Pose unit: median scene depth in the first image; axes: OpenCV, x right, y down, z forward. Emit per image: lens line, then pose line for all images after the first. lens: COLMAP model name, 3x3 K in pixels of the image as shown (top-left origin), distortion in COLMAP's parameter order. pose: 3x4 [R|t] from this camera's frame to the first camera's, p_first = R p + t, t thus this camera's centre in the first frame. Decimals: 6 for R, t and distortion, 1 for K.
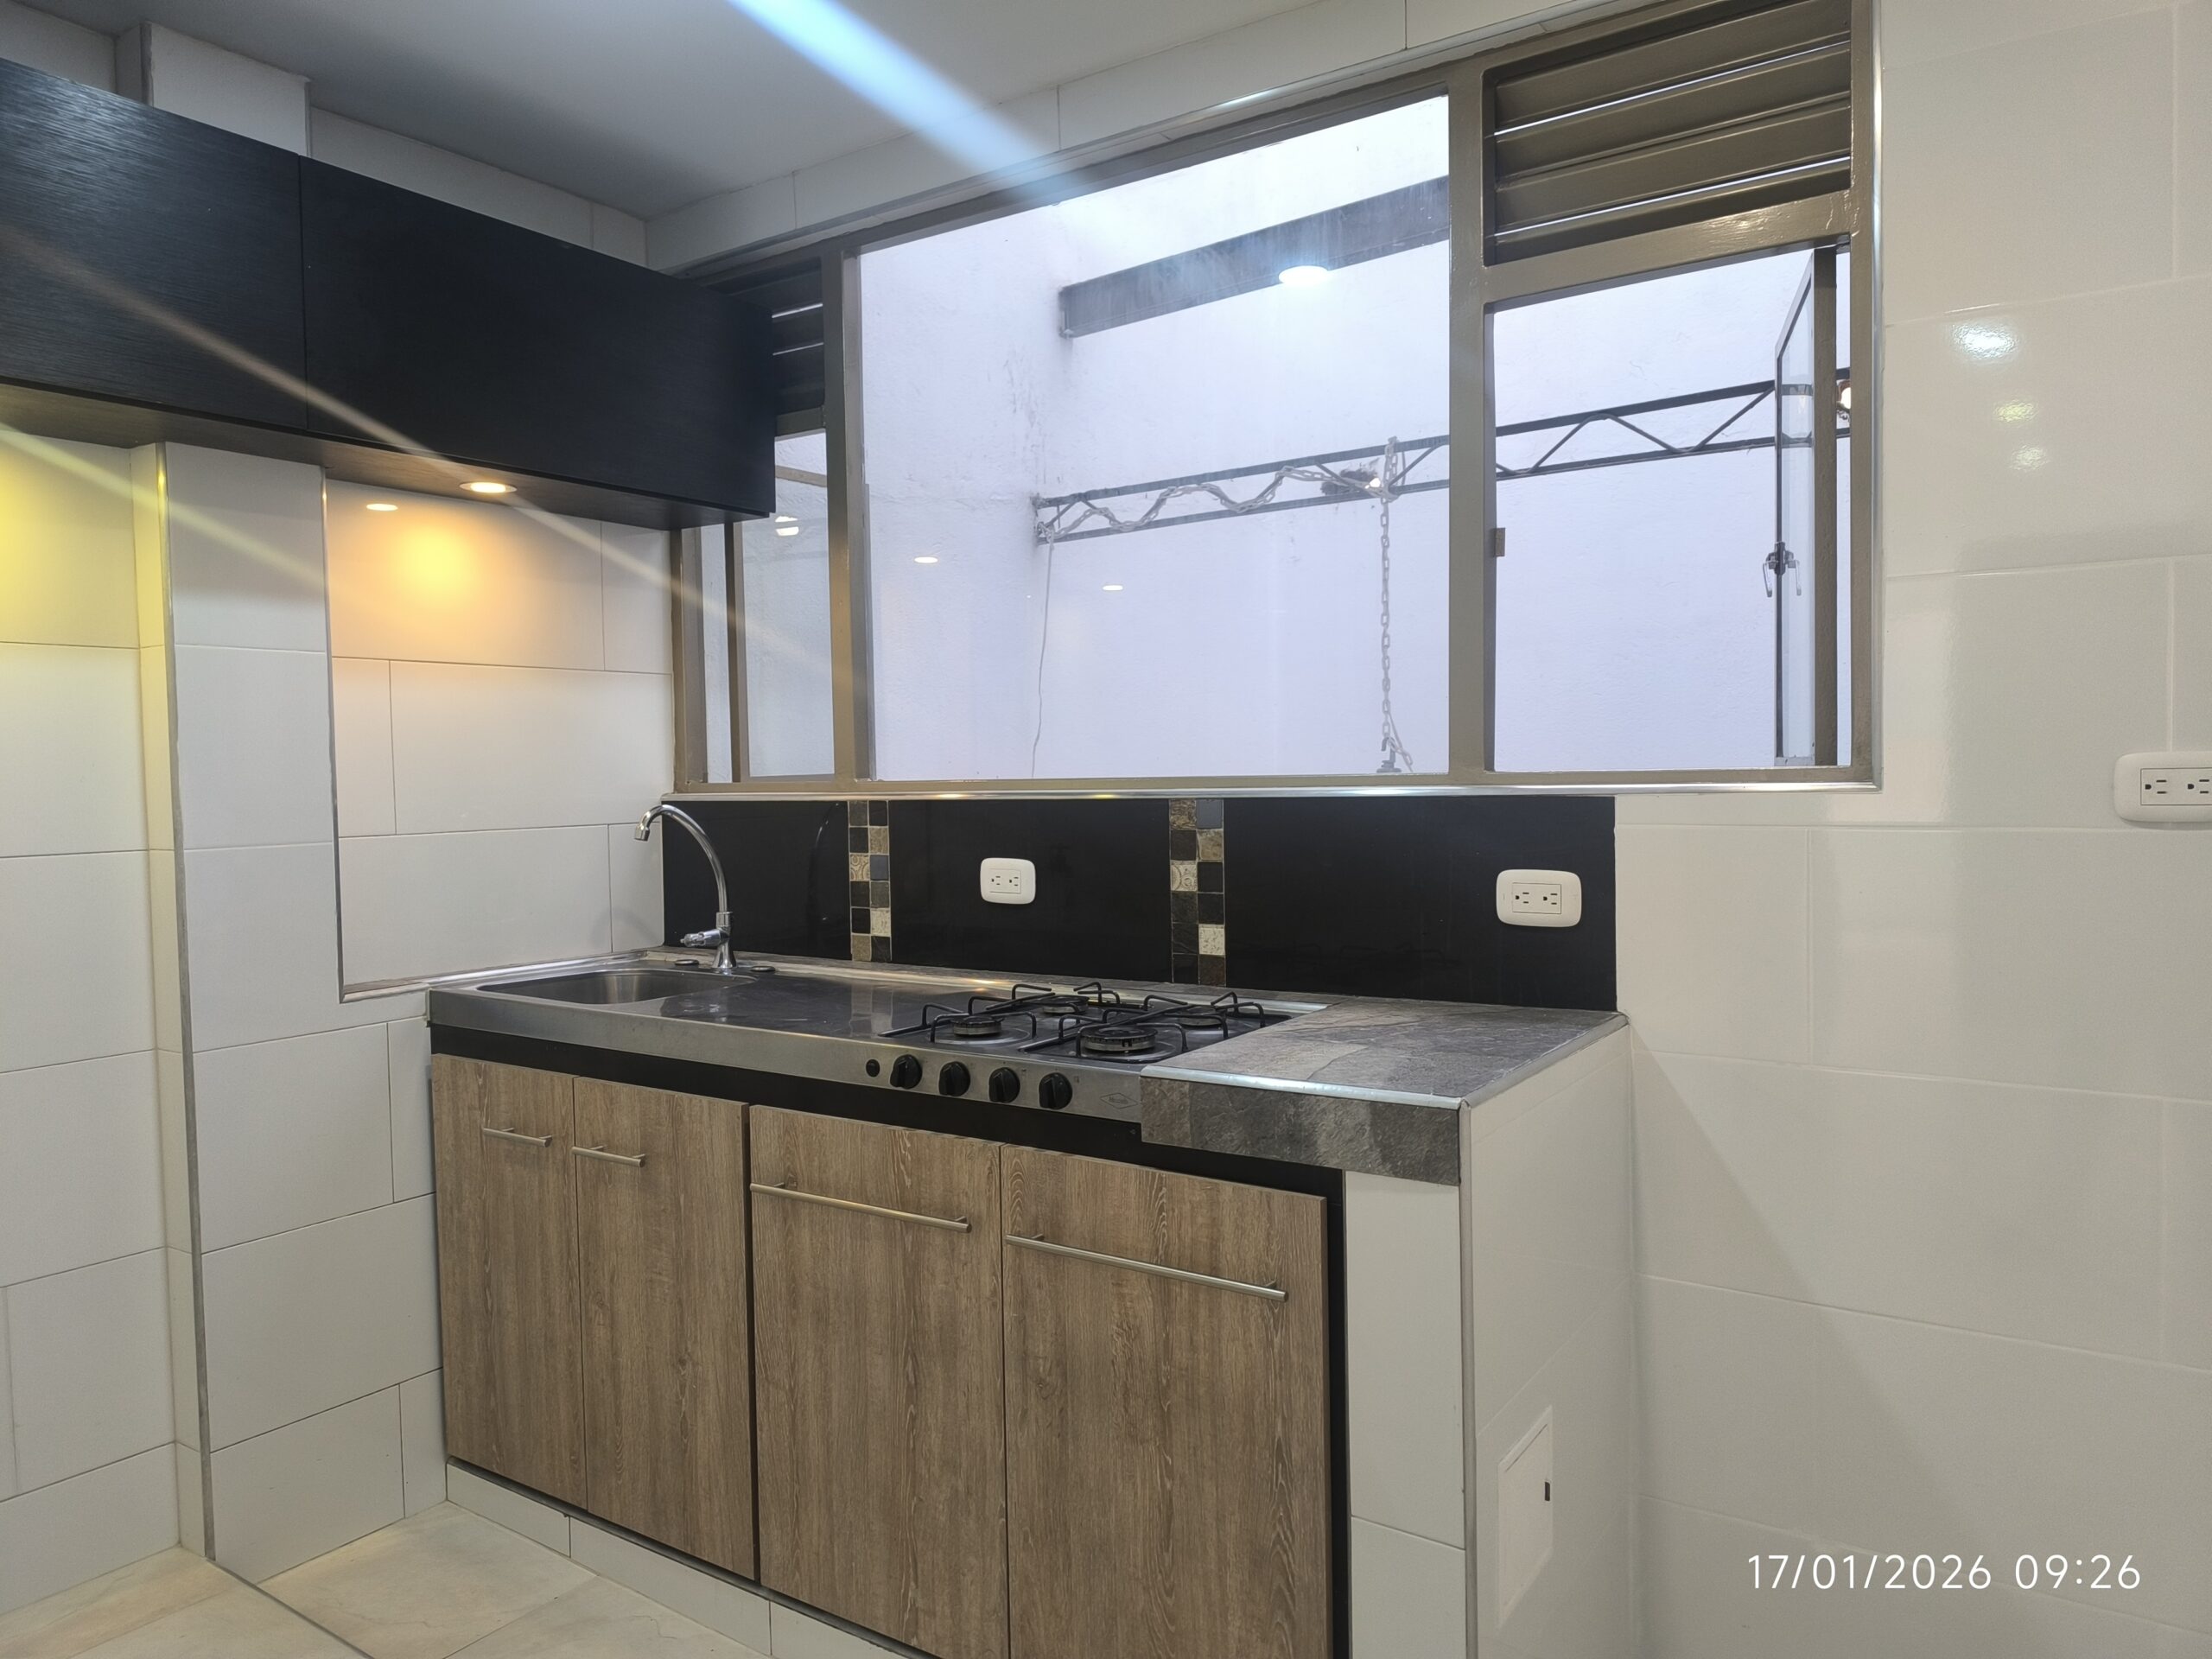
lens RADIAL K [[1516.9, 0, 1112.7], [0, 1516.9, 814.0], [0, 0, 1]] dist [0.023938, -0.031483]
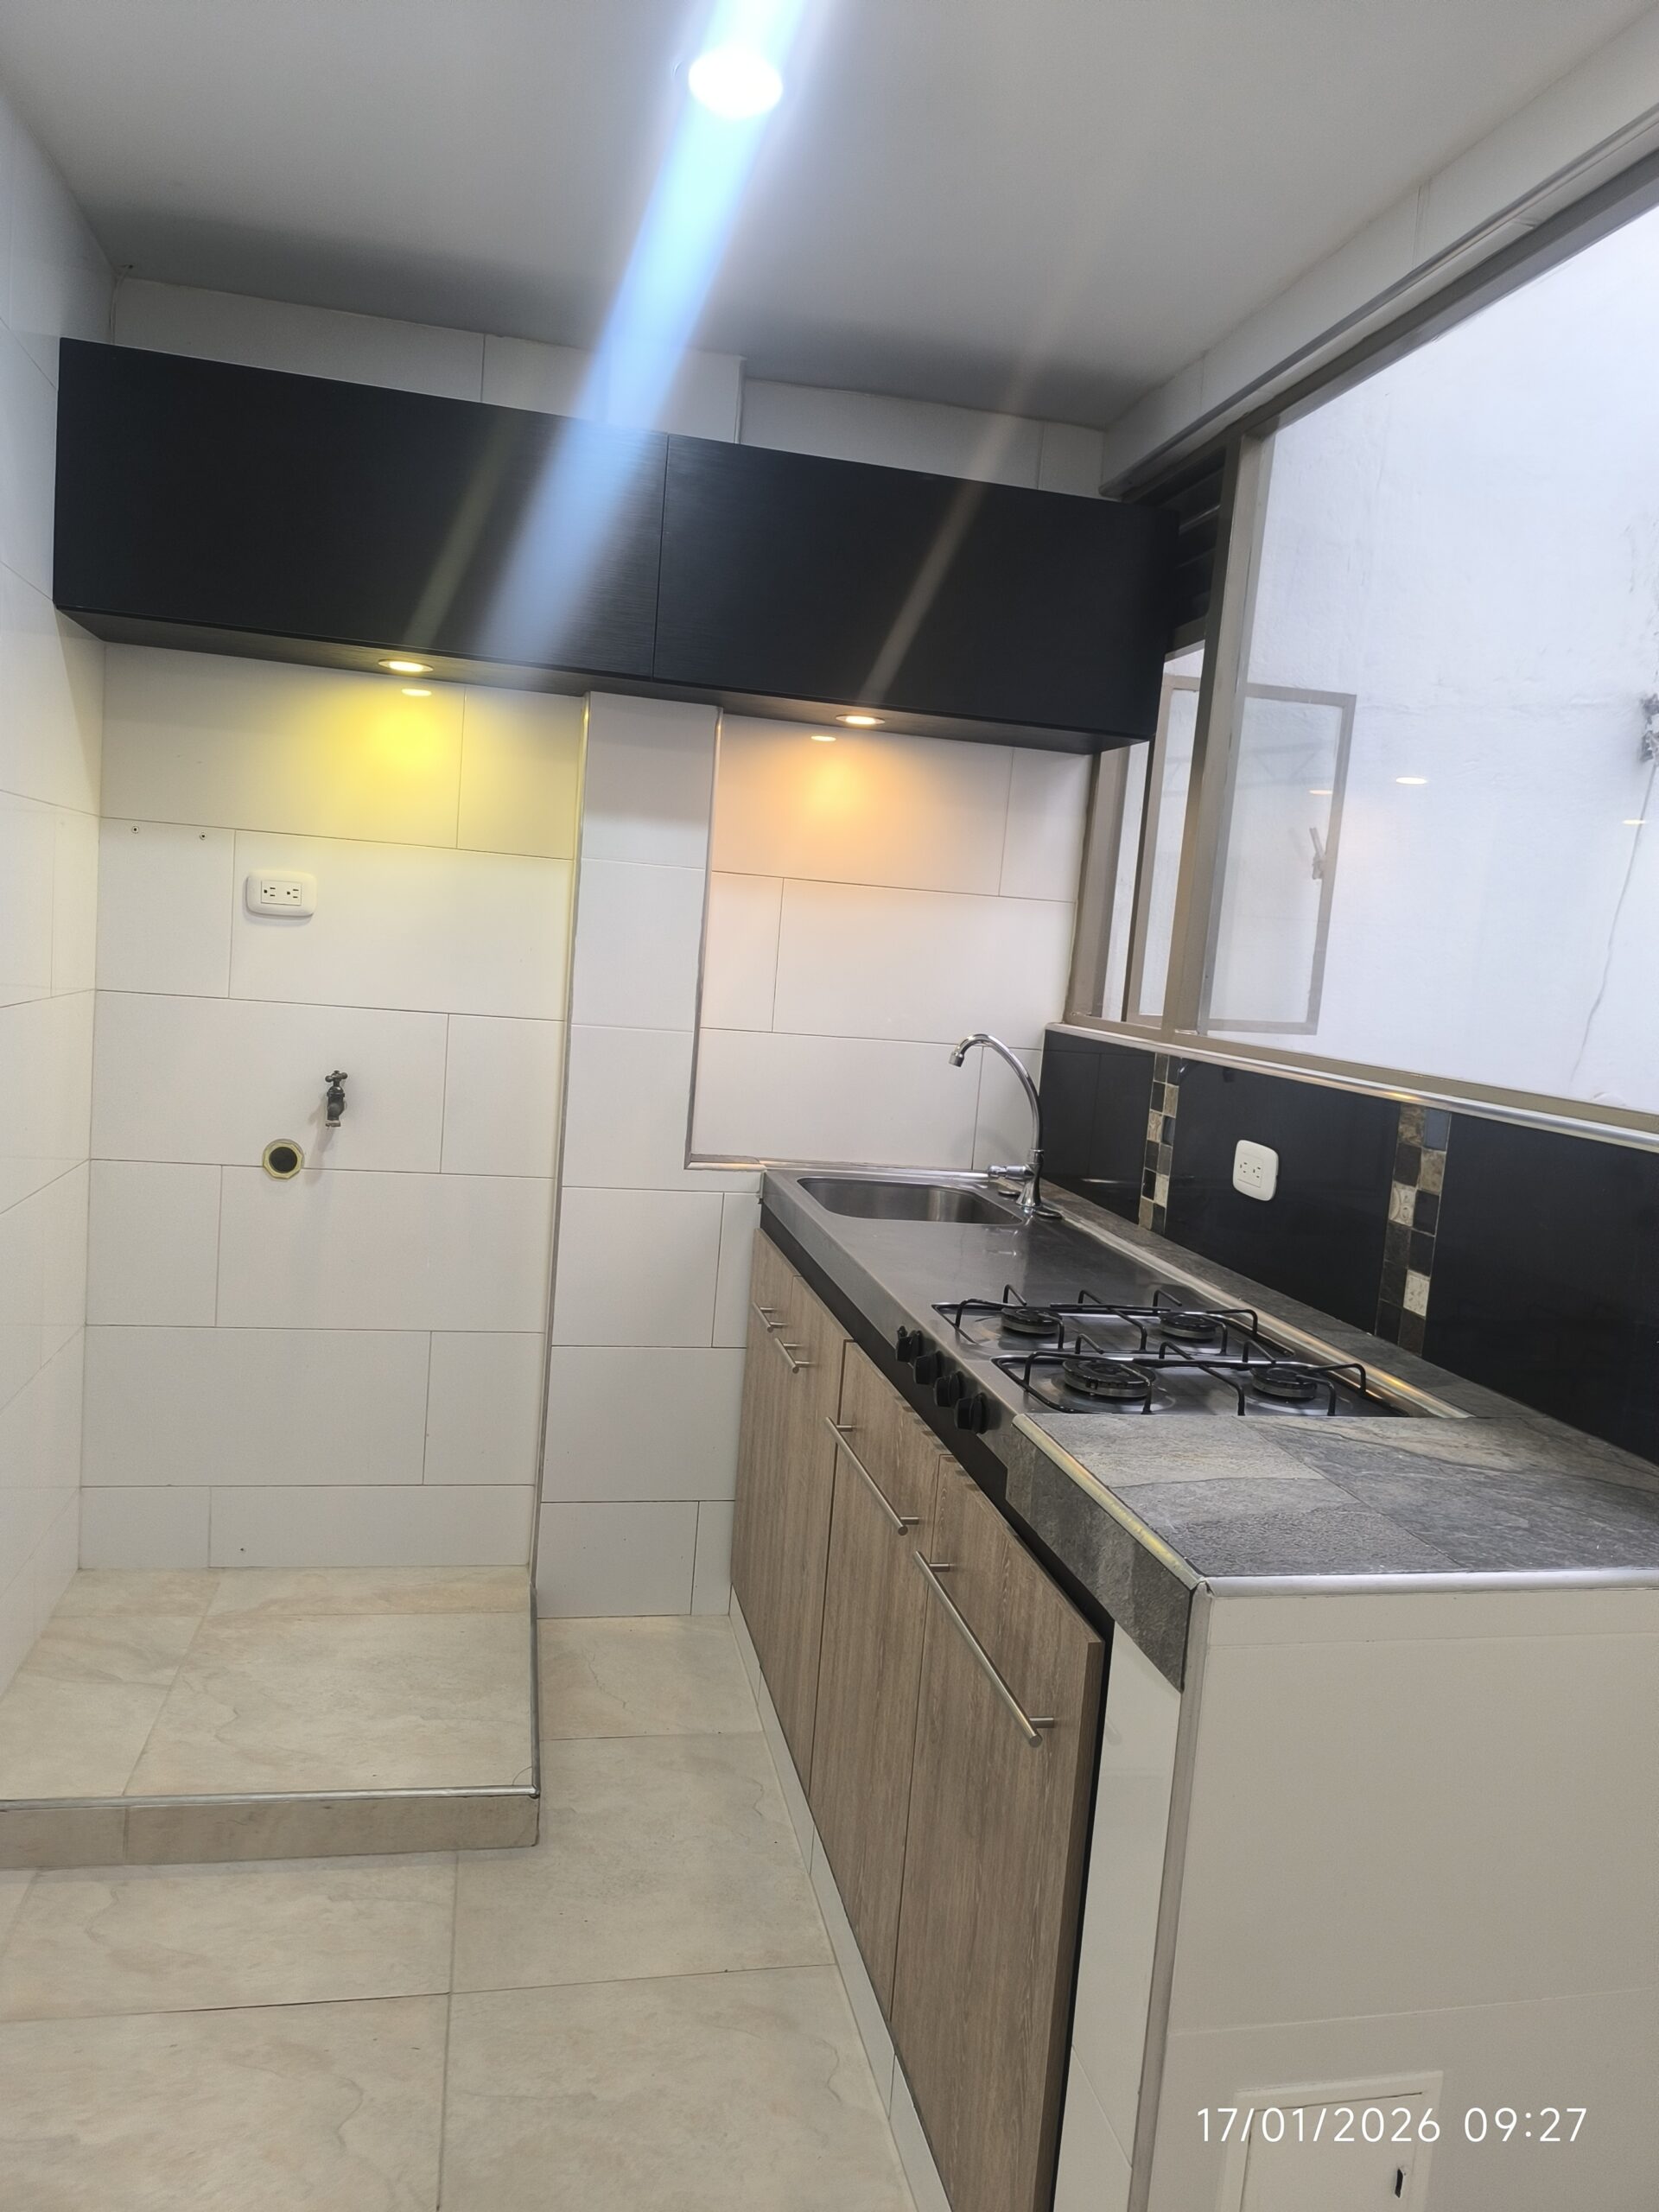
lens RADIAL K [[1516.9, 0, 771.5], [0, 1516.9, 1077.8], [0, 0, 1]] dist [0.023938, -0.031483]
pose [[0.707086, 0.139675, -0.693195, 0.336408], [-0.113573, 0.990004, 0.083631, -0.049467], [0.697947, 0.019594, 0.715881, 0.210757]]
